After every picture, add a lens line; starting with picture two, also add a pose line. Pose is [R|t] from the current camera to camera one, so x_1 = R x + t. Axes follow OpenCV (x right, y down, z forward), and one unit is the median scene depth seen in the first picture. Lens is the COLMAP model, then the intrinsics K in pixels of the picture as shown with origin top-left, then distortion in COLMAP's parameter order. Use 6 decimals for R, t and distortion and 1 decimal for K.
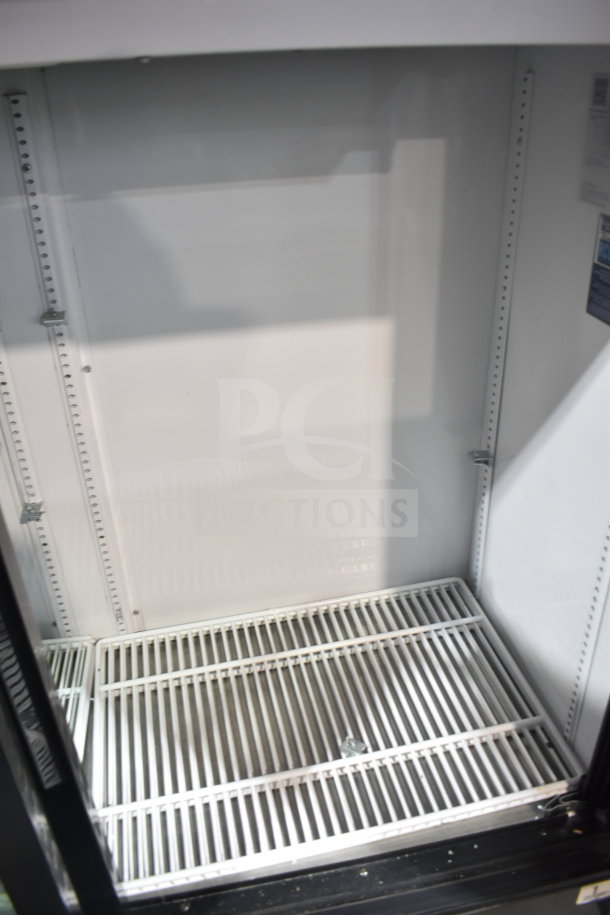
lens RADIAL K [[702.0, 0, 305.0], [0, 702.0, 457.5], [0, 0, 1]] dist [-0.112643, 0.003248]
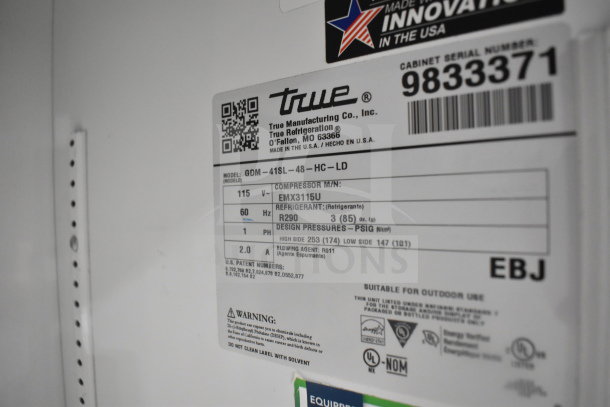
lens RADIAL K [[468.0, 0, 304.1], [0, 468.0, 191.5], [0, 0, 1]] dist [-0.112643, 0.003248]
pose [[0.730906, 0.010992, 0.682389, 0.206751], [0.347384, 0.854661, -0.385849, -0.301932], [-0.587453, 0.519070, 0.620859, 0.654891]]
